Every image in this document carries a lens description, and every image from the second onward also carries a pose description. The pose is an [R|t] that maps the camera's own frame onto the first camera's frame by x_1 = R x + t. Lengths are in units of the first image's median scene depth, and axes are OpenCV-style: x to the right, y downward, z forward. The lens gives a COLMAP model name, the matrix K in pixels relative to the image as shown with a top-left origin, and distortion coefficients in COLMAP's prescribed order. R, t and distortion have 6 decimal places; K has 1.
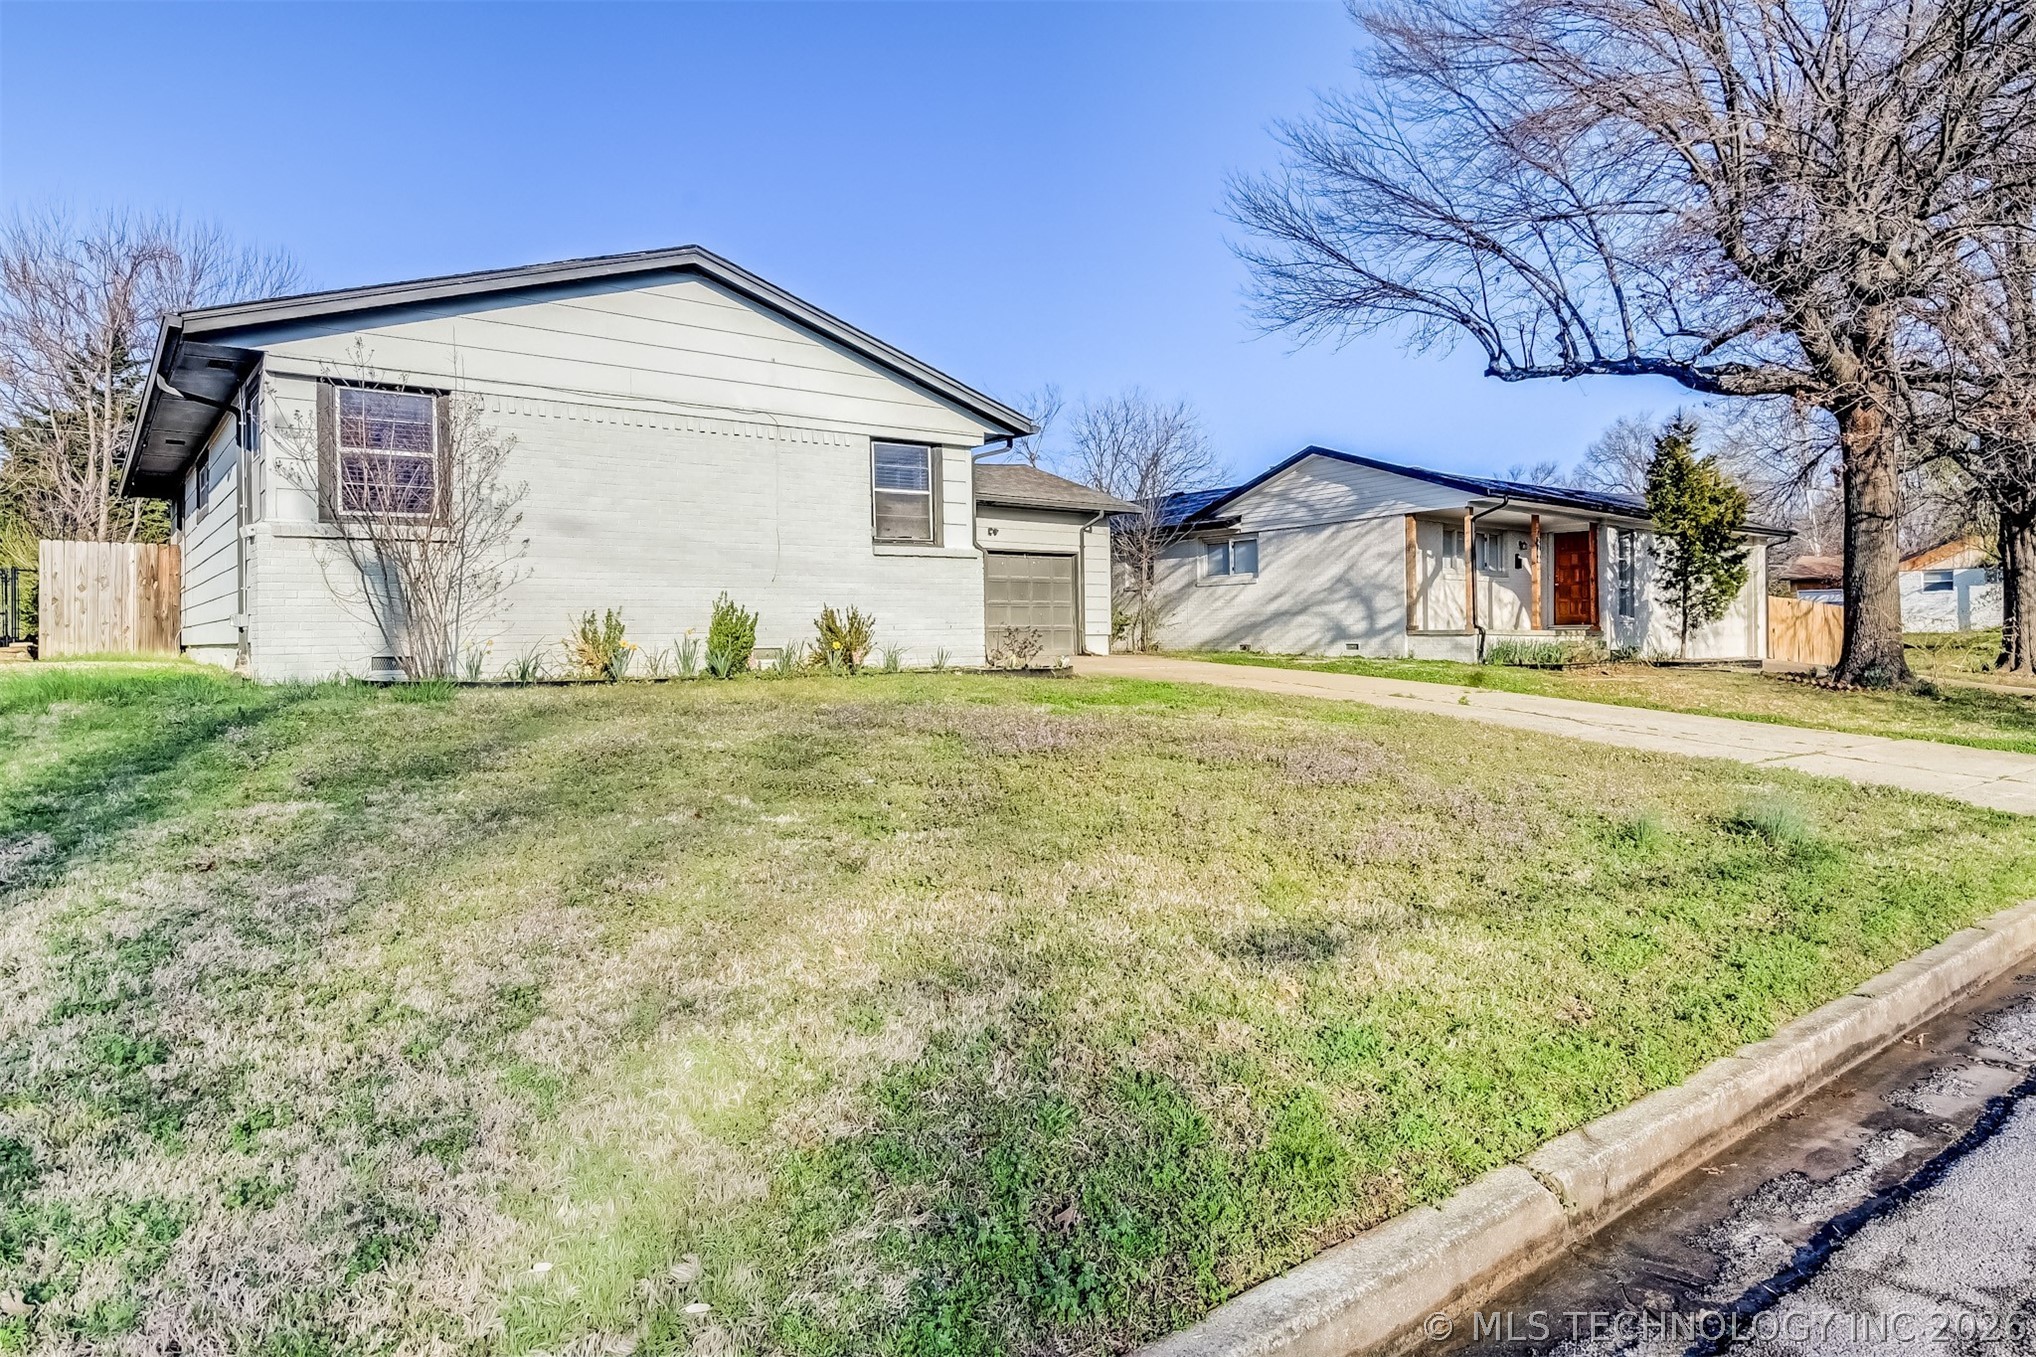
lens RADIAL K [[1255.1, 0, 1018.0], [0, 1255.1, 678.5], [0, 0, 1]] dist [-0.000209, -0.000492]
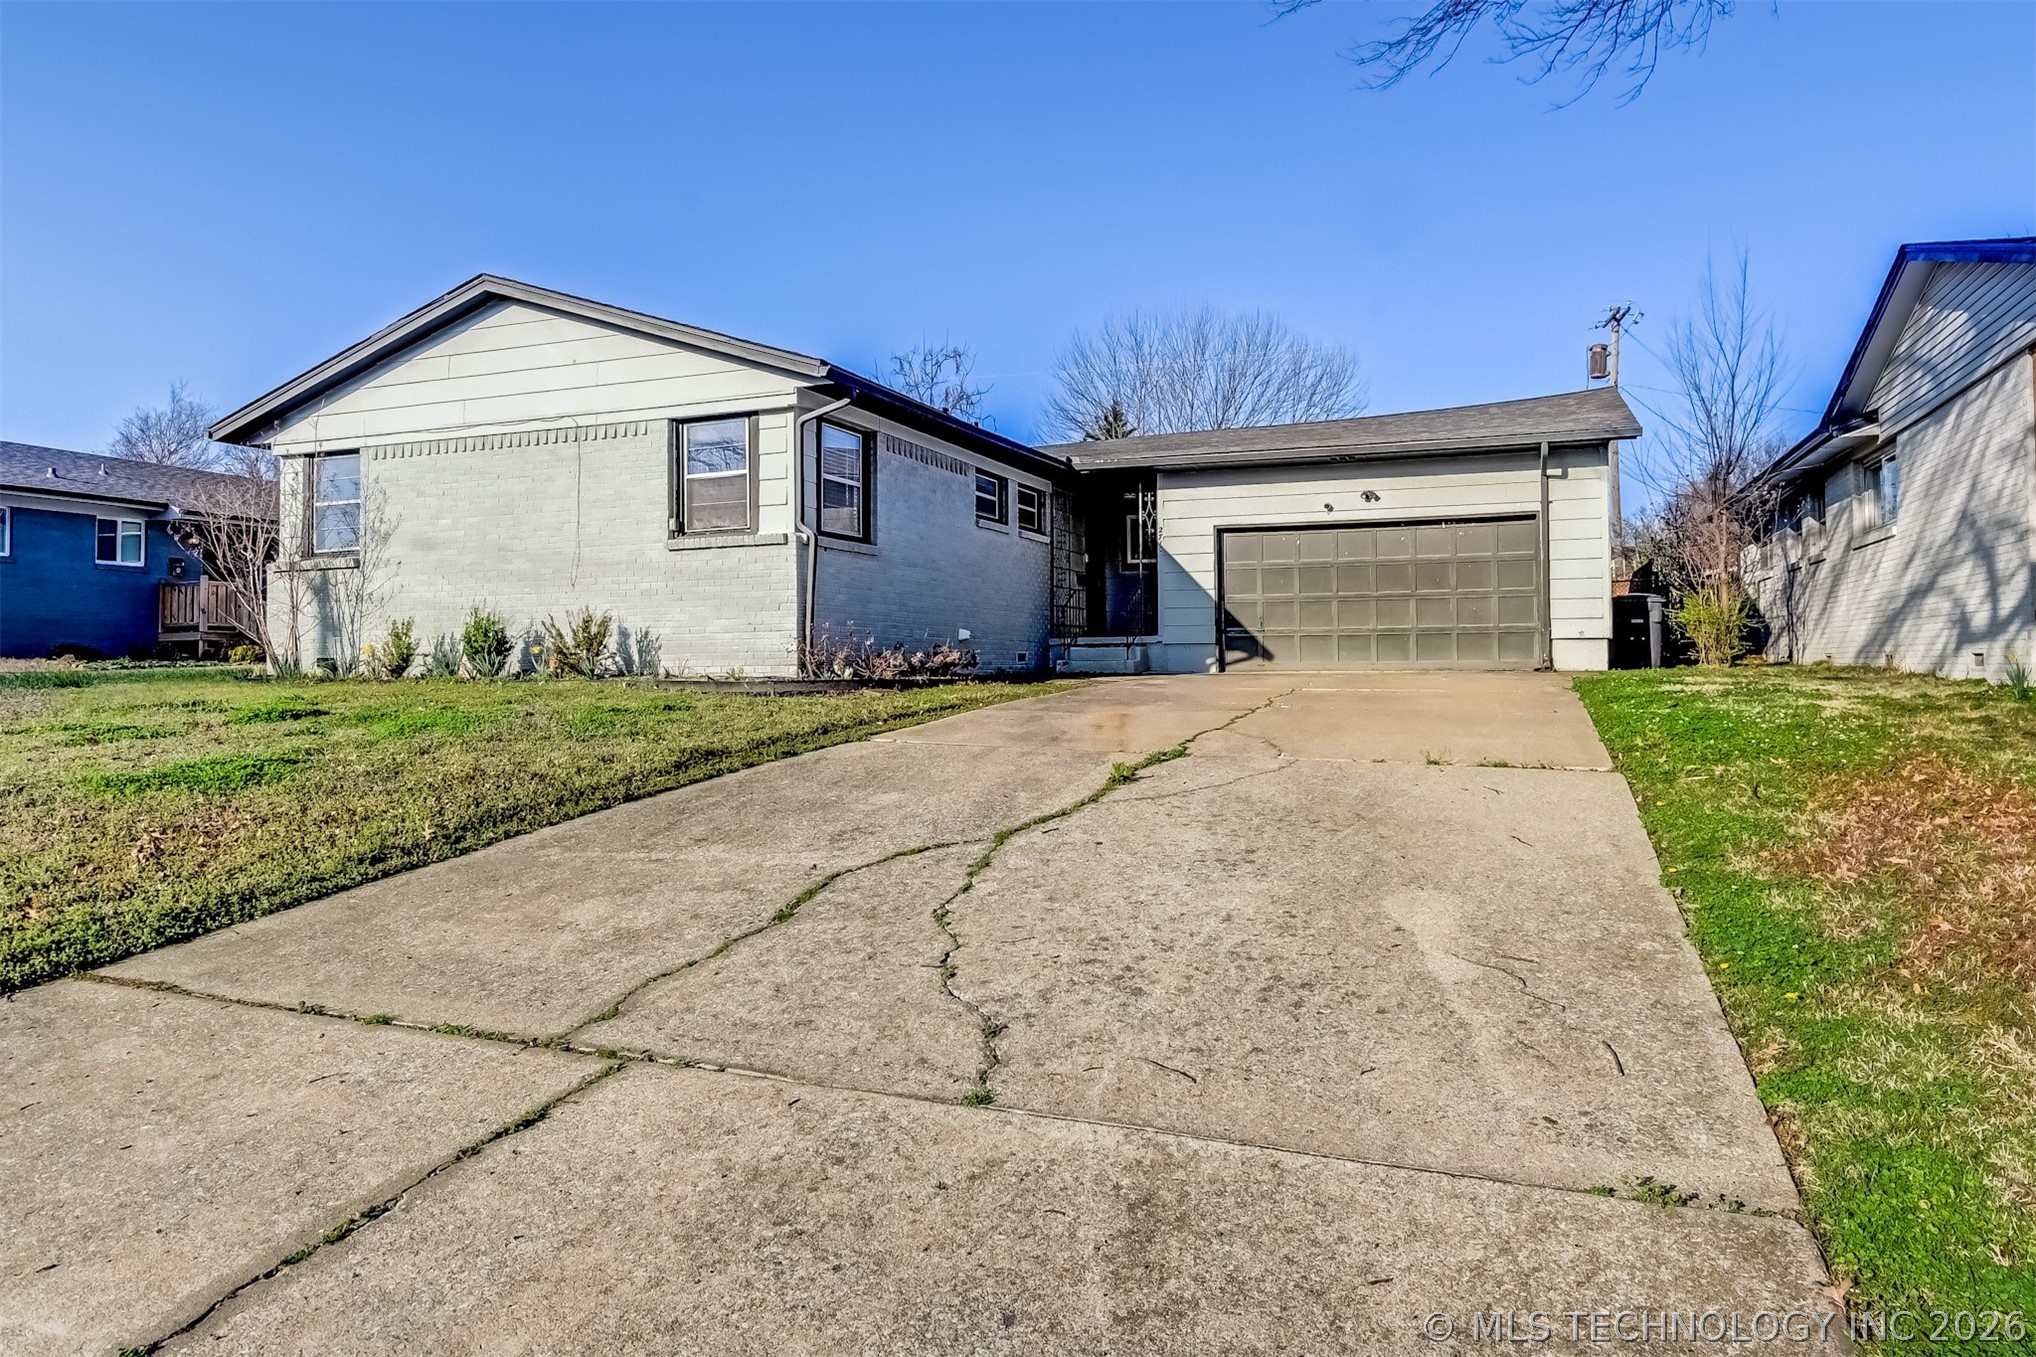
lens RADIAL K [[1214.7, 0, 1018.0], [0, 1214.7, 678.5], [0, 0, 1]] dist [0.003134, -0.020430]
pose [[0.506965, 0.019923, -0.861736, 0.731517], [-0.027025, 0.999609, 0.007212, -0.018738], [0.861543, 0.019632, 0.507305, 0.741024]]
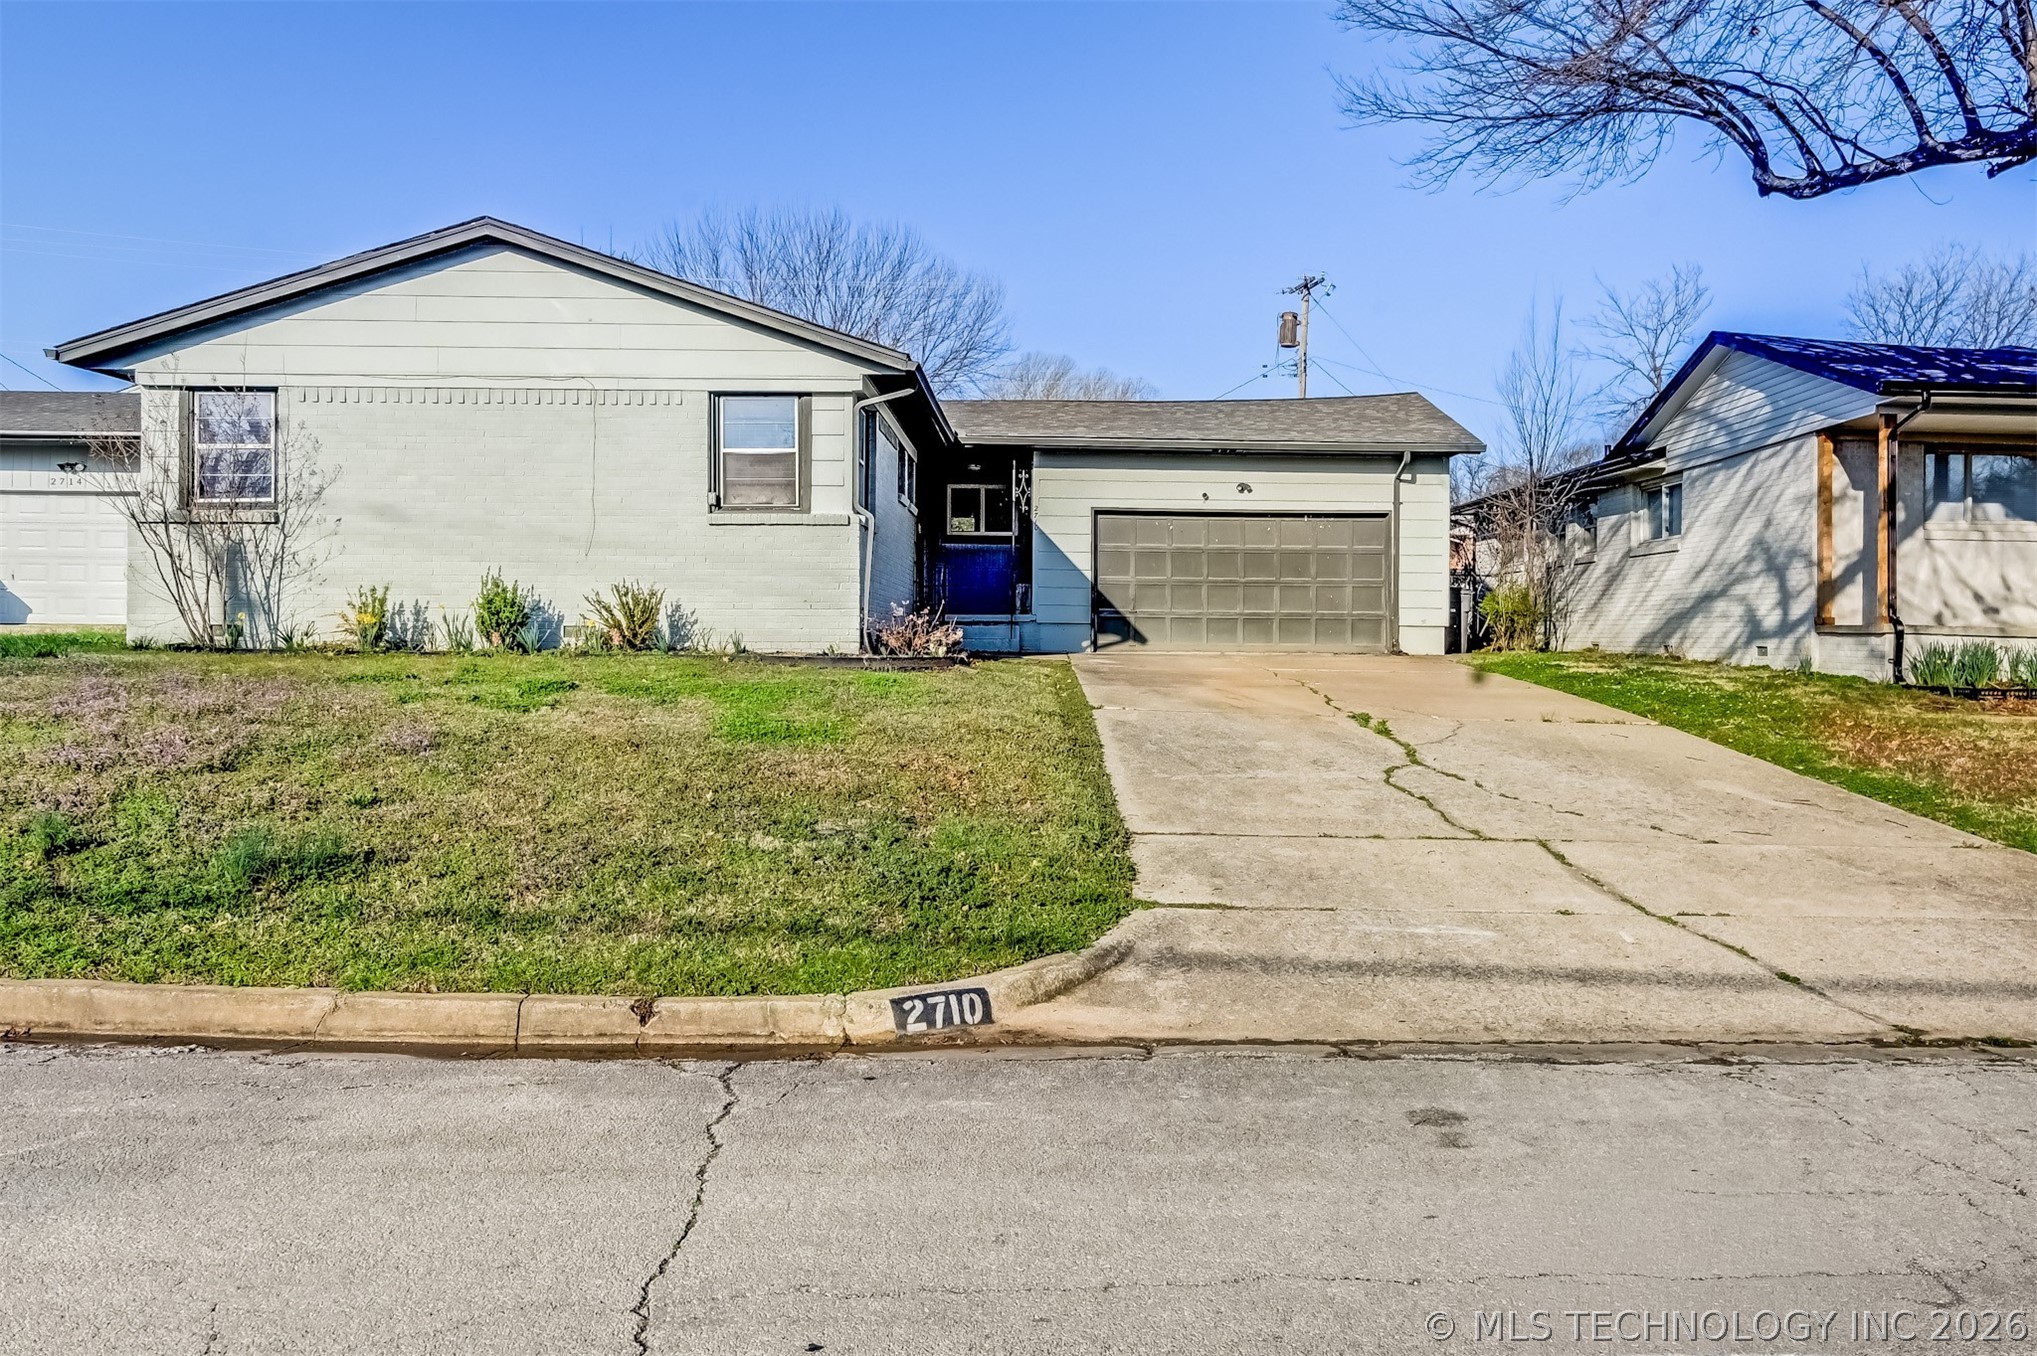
lens RADIAL K [[1580.7, 0, 1018.5], [0, 1580.7, 678.0], [0, 0, 1]] dist [-0.001067, 0.003417]
pose [[0.779188, 0.035240, -0.625799, 0.729171], [-0.037858, 0.999241, 0.009133, -0.007802], [0.625646, 0.016575, 0.779931, 0.252154]]
